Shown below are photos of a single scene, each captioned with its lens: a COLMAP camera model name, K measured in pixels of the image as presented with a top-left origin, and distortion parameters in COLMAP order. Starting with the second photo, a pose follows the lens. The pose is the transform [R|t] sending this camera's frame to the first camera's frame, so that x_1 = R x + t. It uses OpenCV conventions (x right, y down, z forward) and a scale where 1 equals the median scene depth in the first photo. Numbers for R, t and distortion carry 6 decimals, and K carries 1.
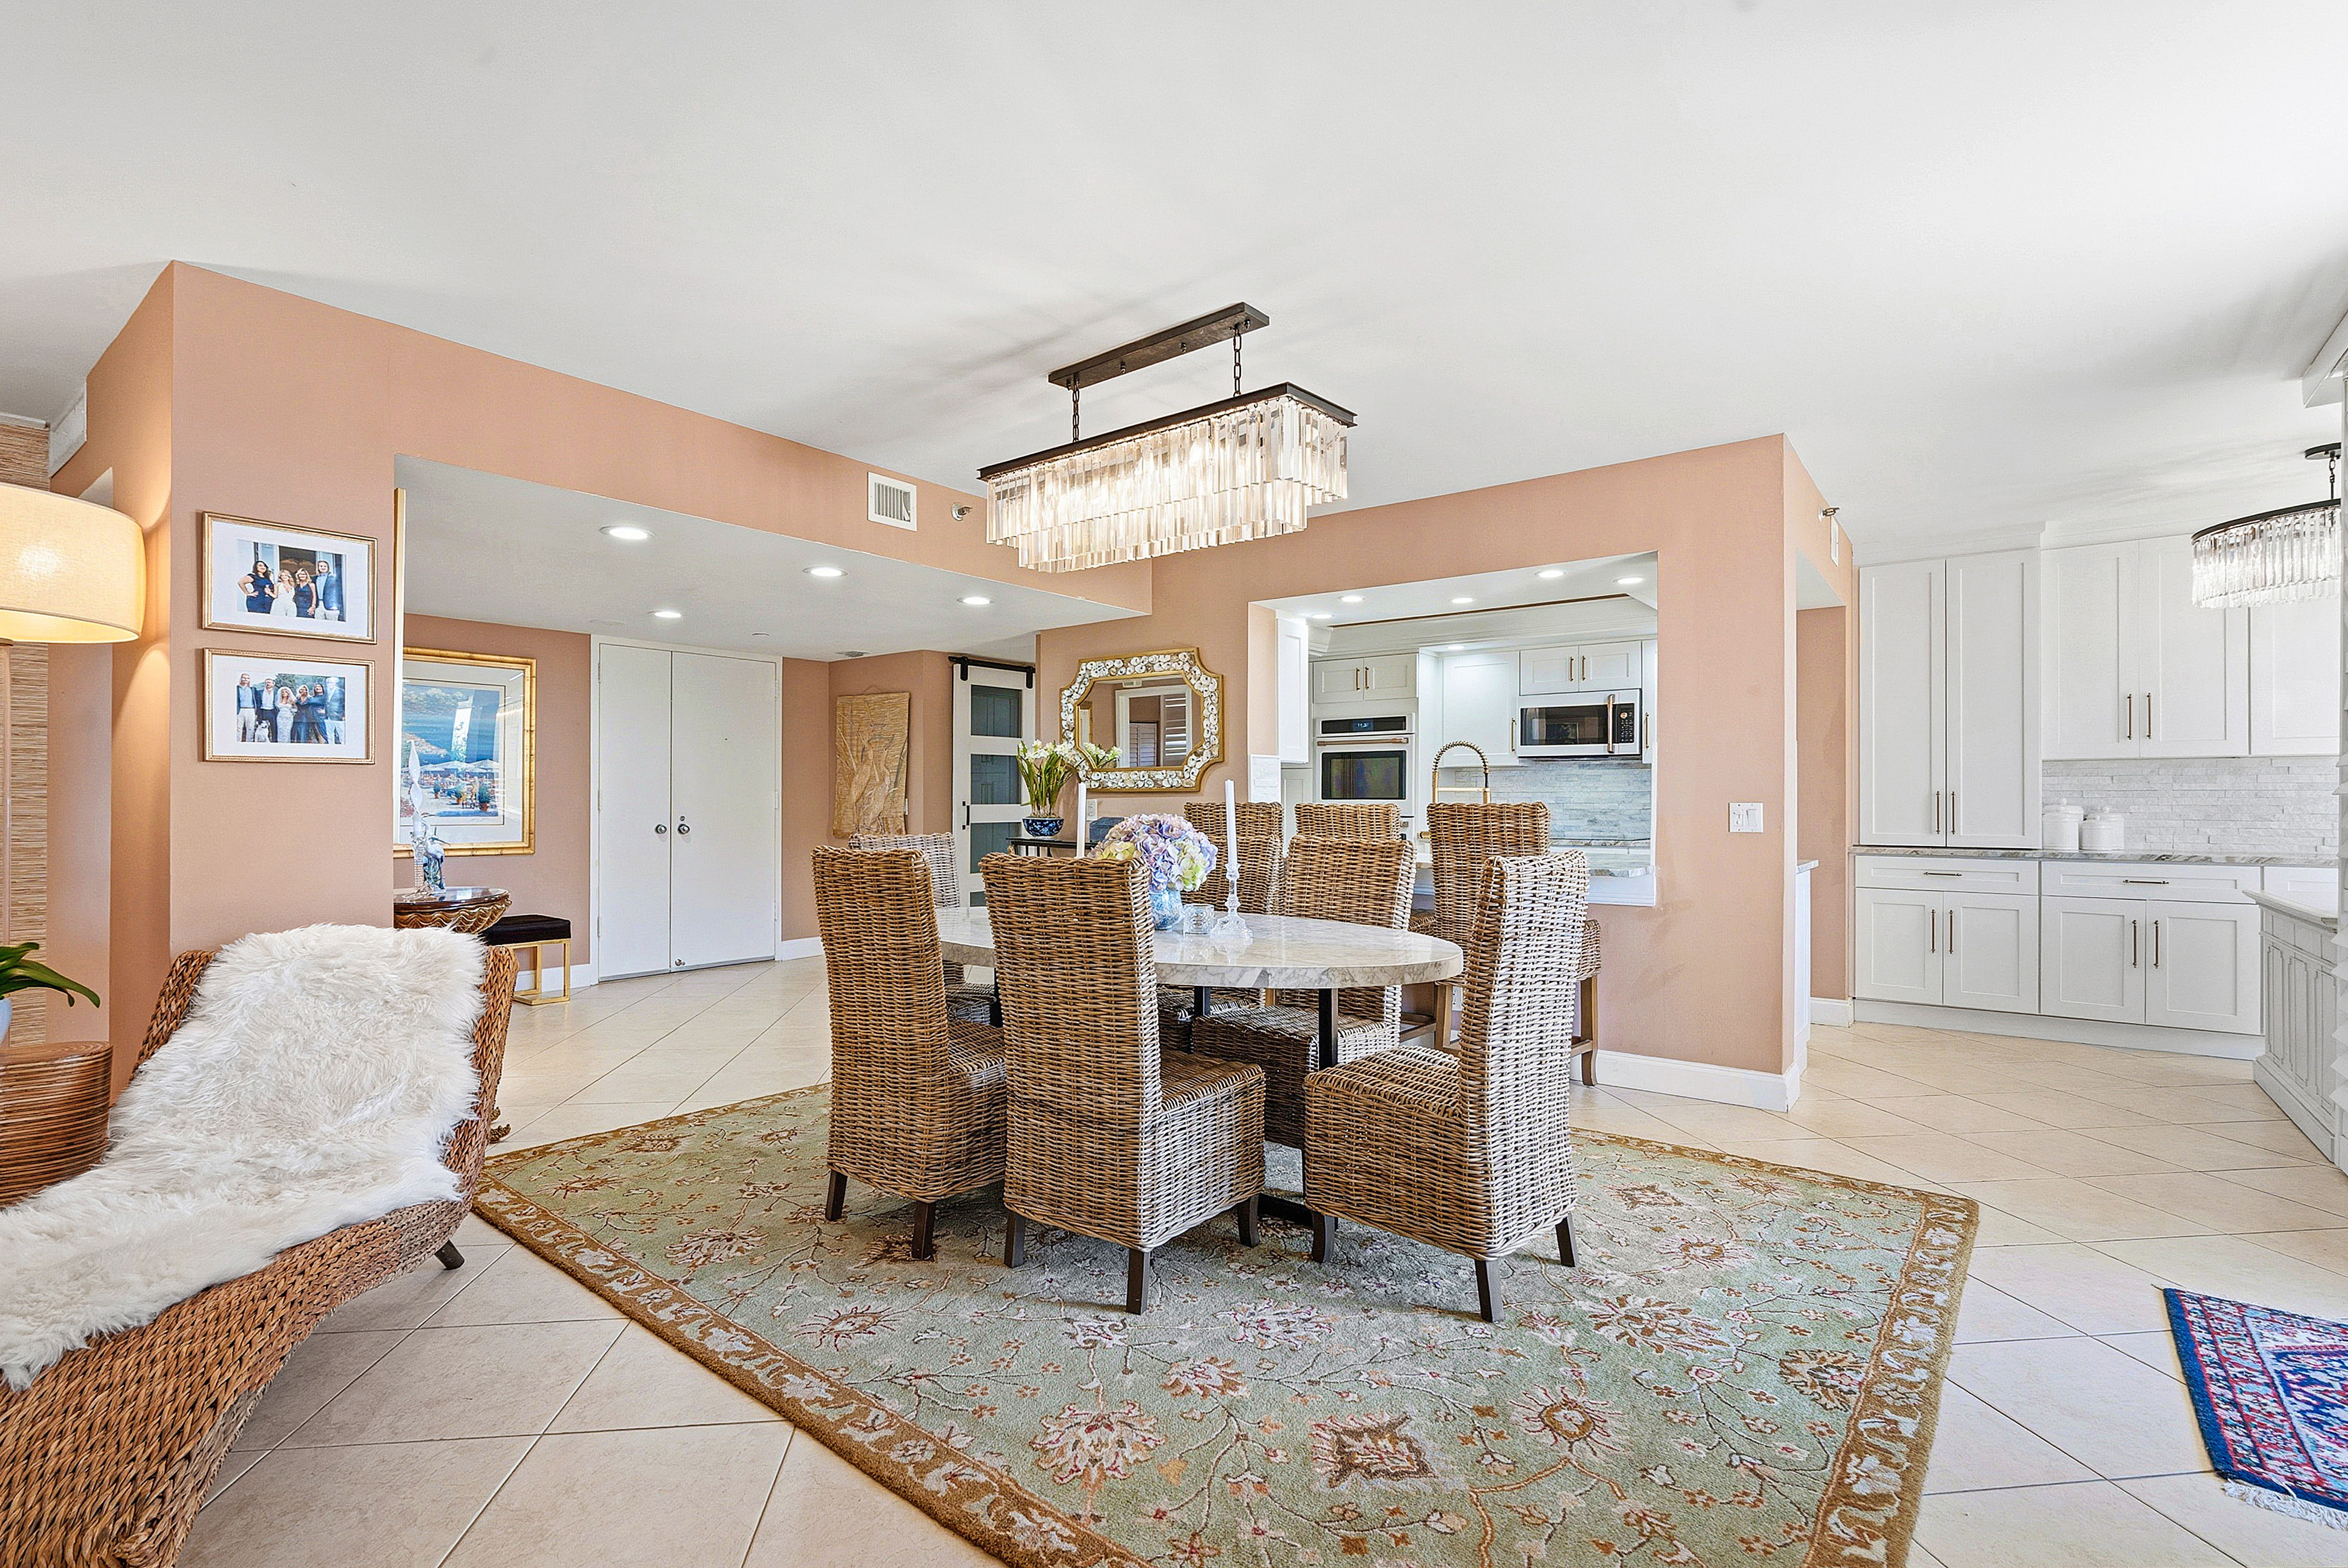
lens RADIAL K [[1082.4, 0, 1165.5], [0, 1082.4, 797.1], [0, 0, 1]] dist [-0.001339, 0.000892]
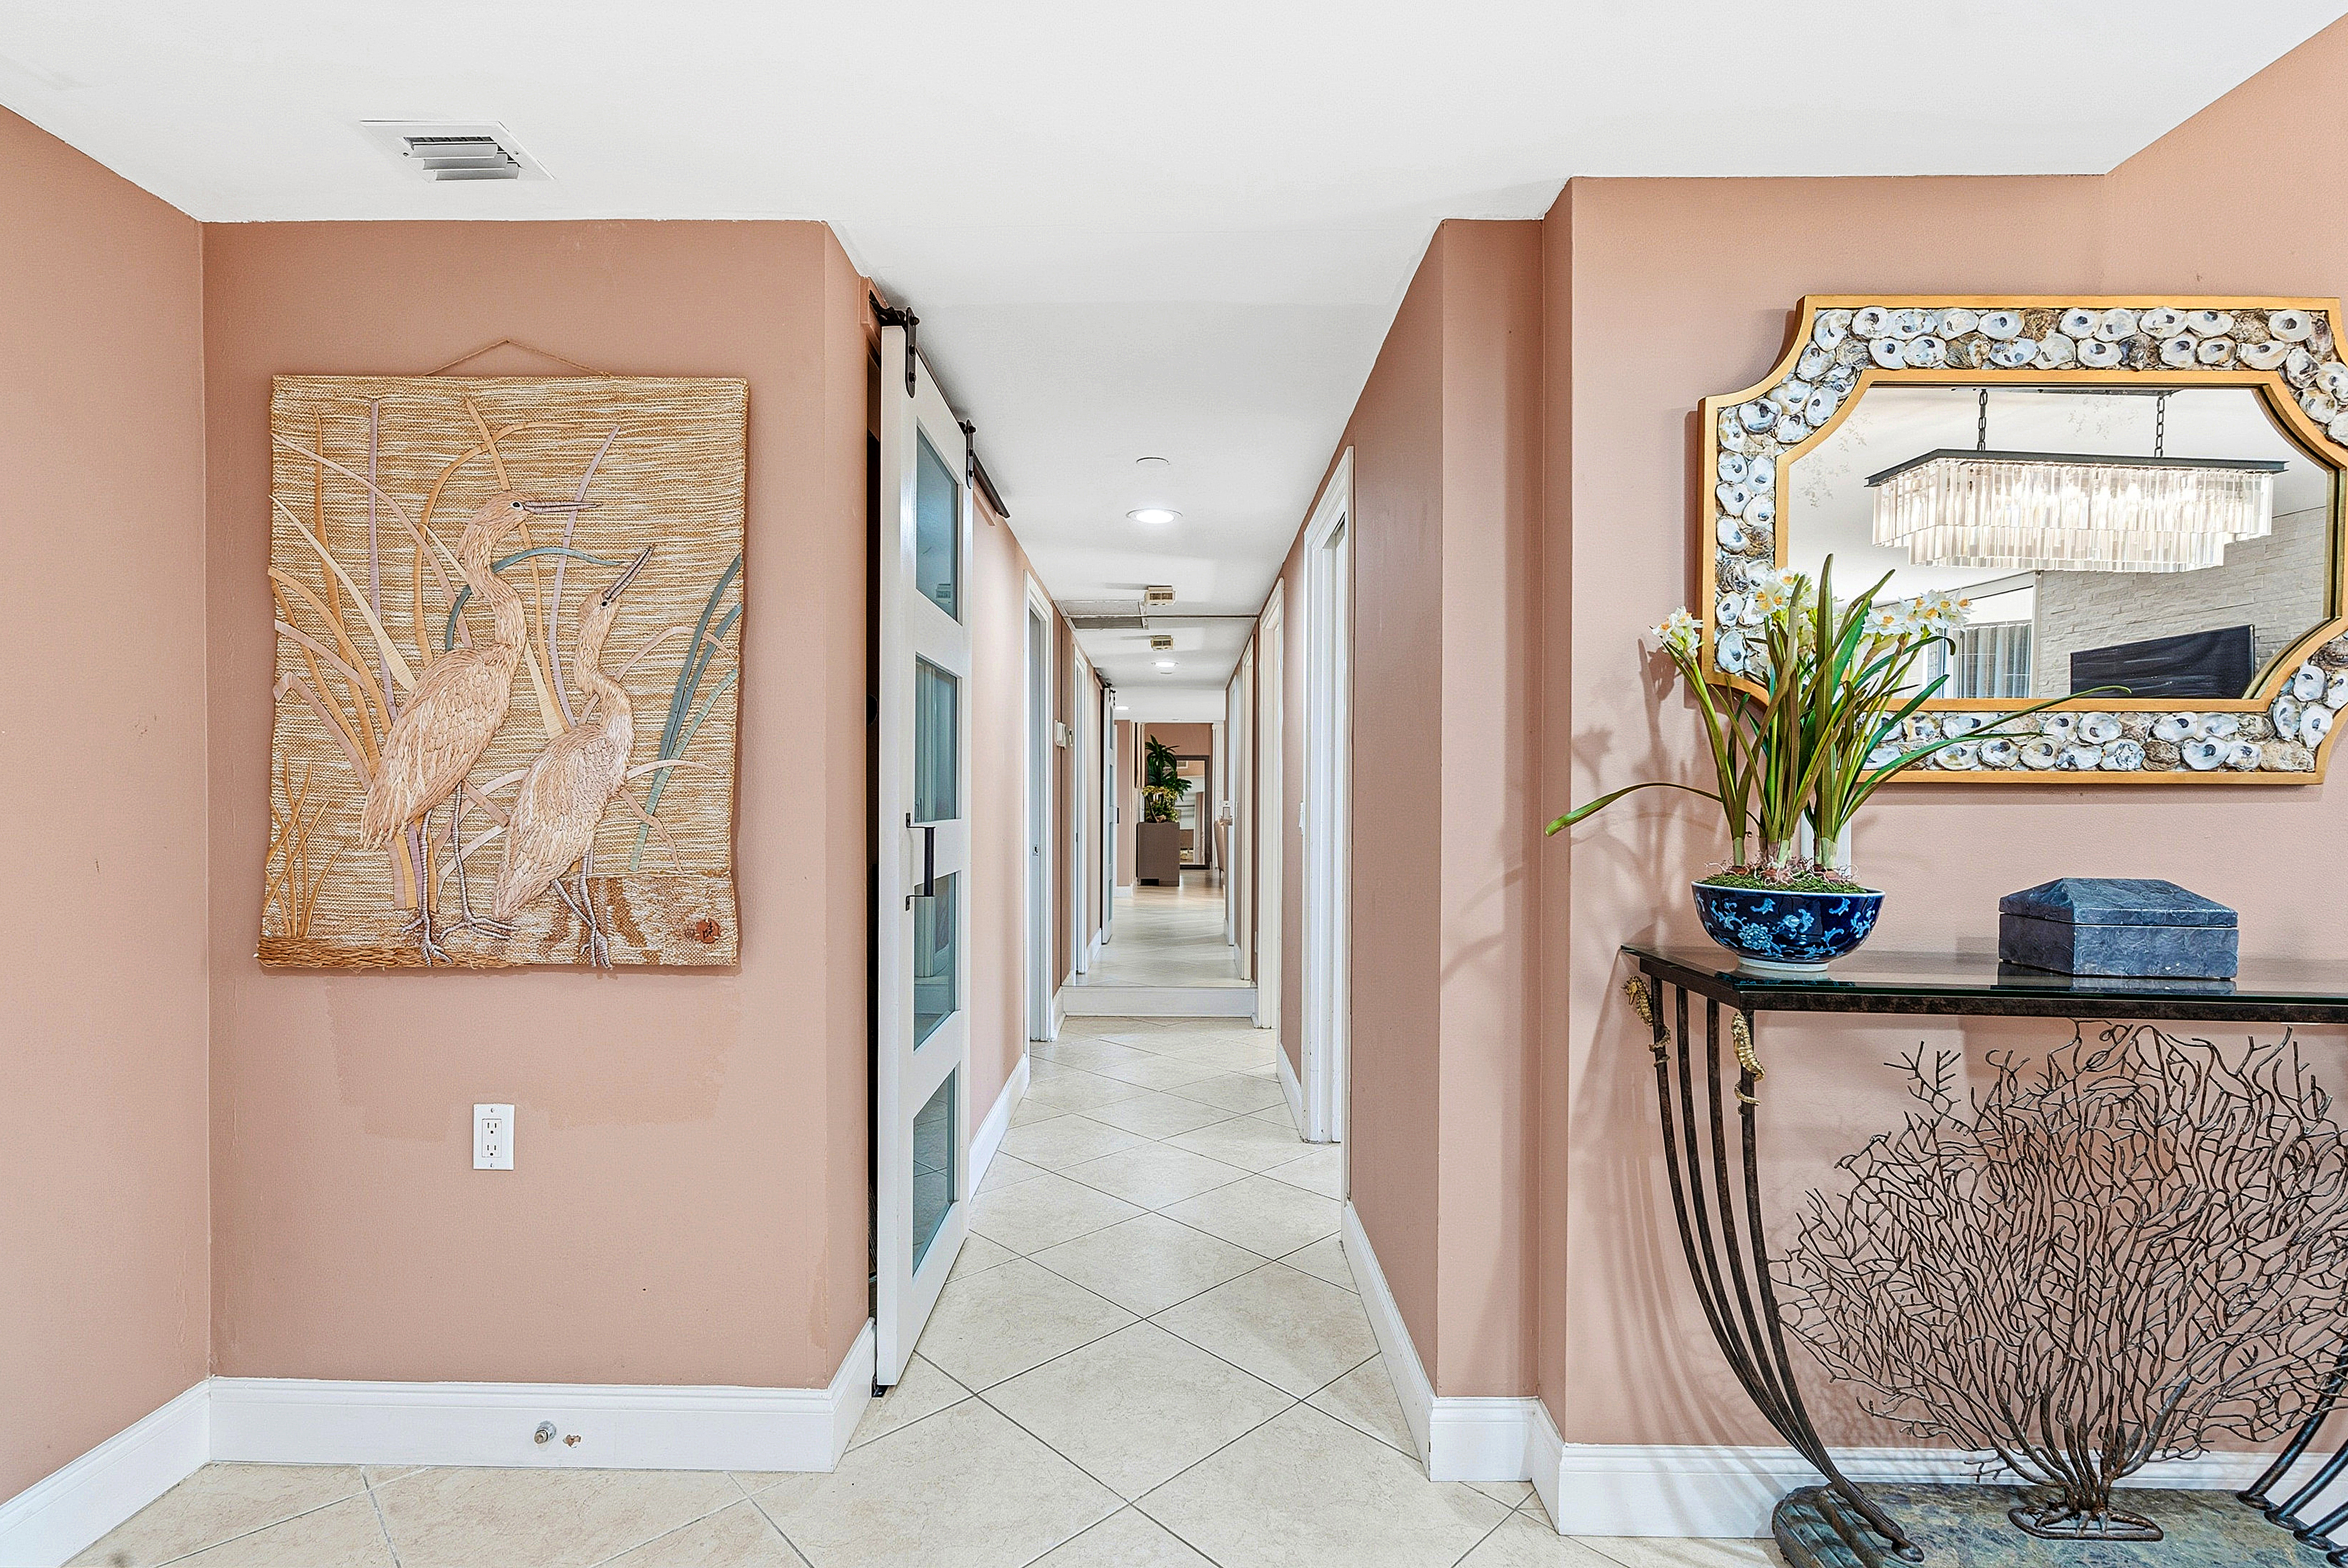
lens RADIAL K [[1082.4, 0, 1157.0], [0, 1082.4, 814.4], [0, 0, 1]] dist [-0.001339, 0.000892]
pose [[0.792917, -0.009158, 0.609261, -0.488359], [-0.002028, 0.999842, 0.017668, -0.001434], [-0.609327, -0.015245, 0.792773, 1.147538]]
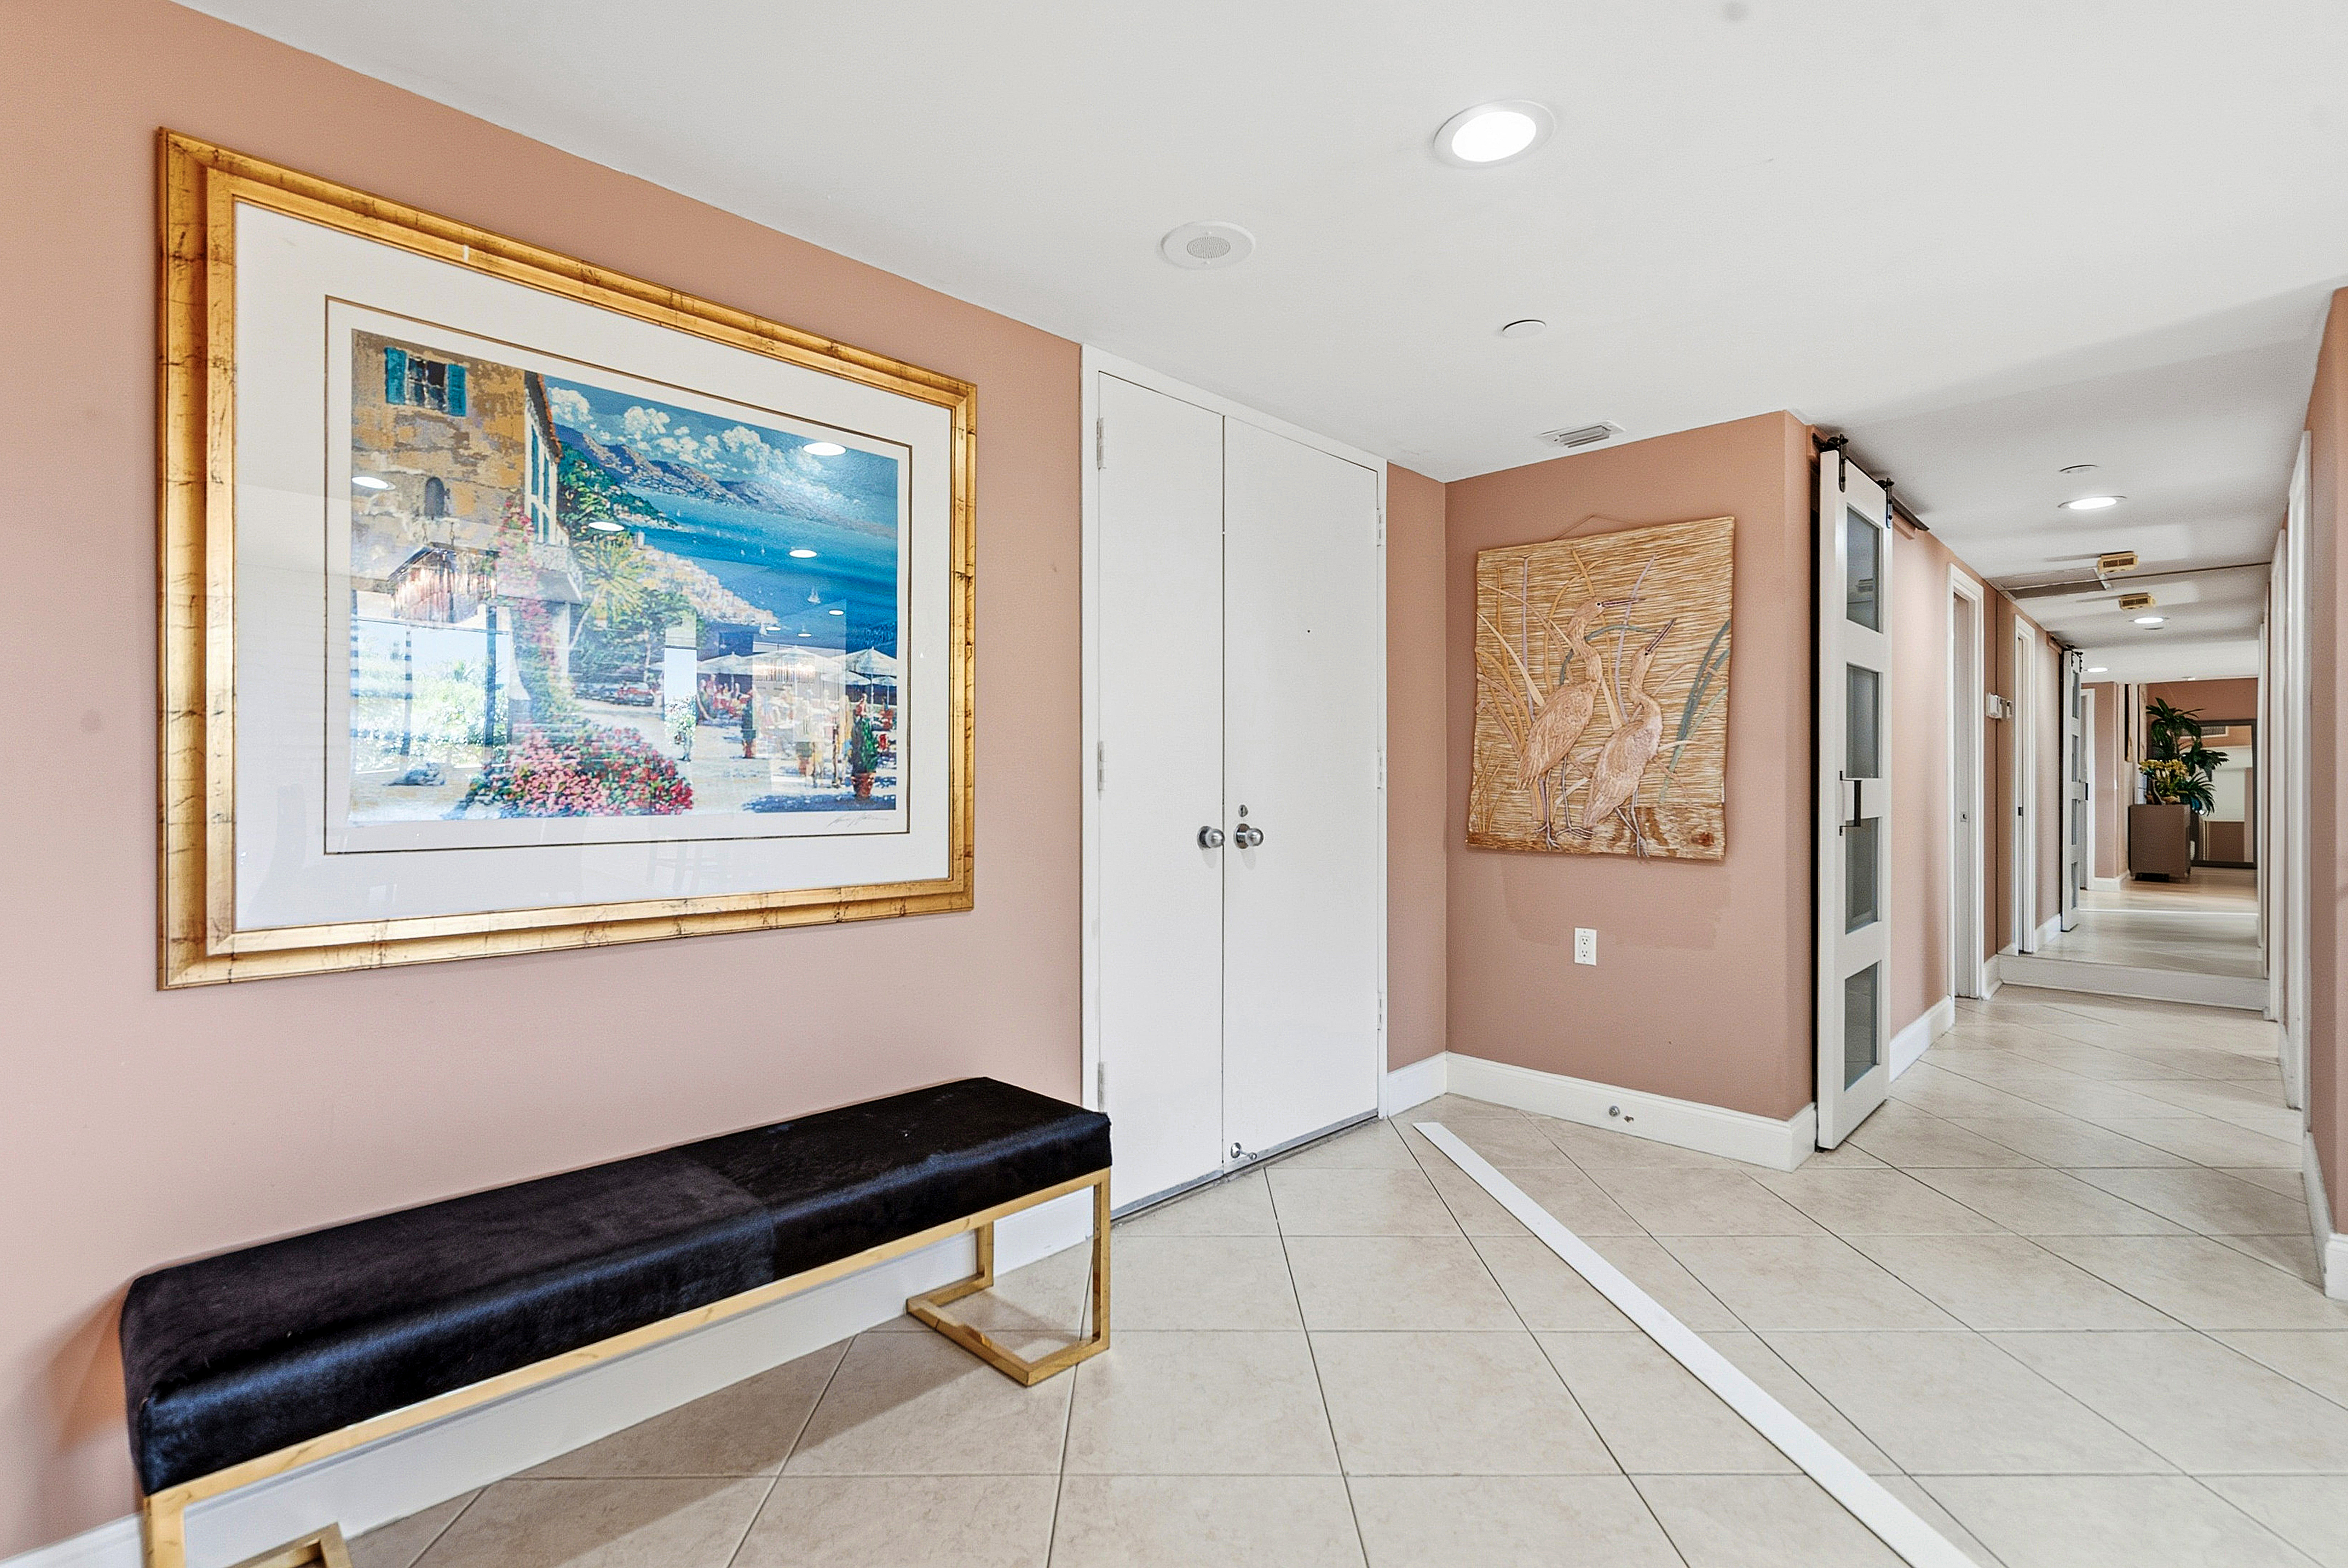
lens RADIAL K [[1082.4, 0, 1168.4], [0, 1082.4, 768.3], [0, 0, 1]] dist [-0.001339, 0.000892]
pose [[0.994650, -0.000806, -0.103297, -0.642548], [0.000185, 0.999982, -0.006027, 0.008465], [0.103300, 0.005975, 0.994632, 0.855000]]
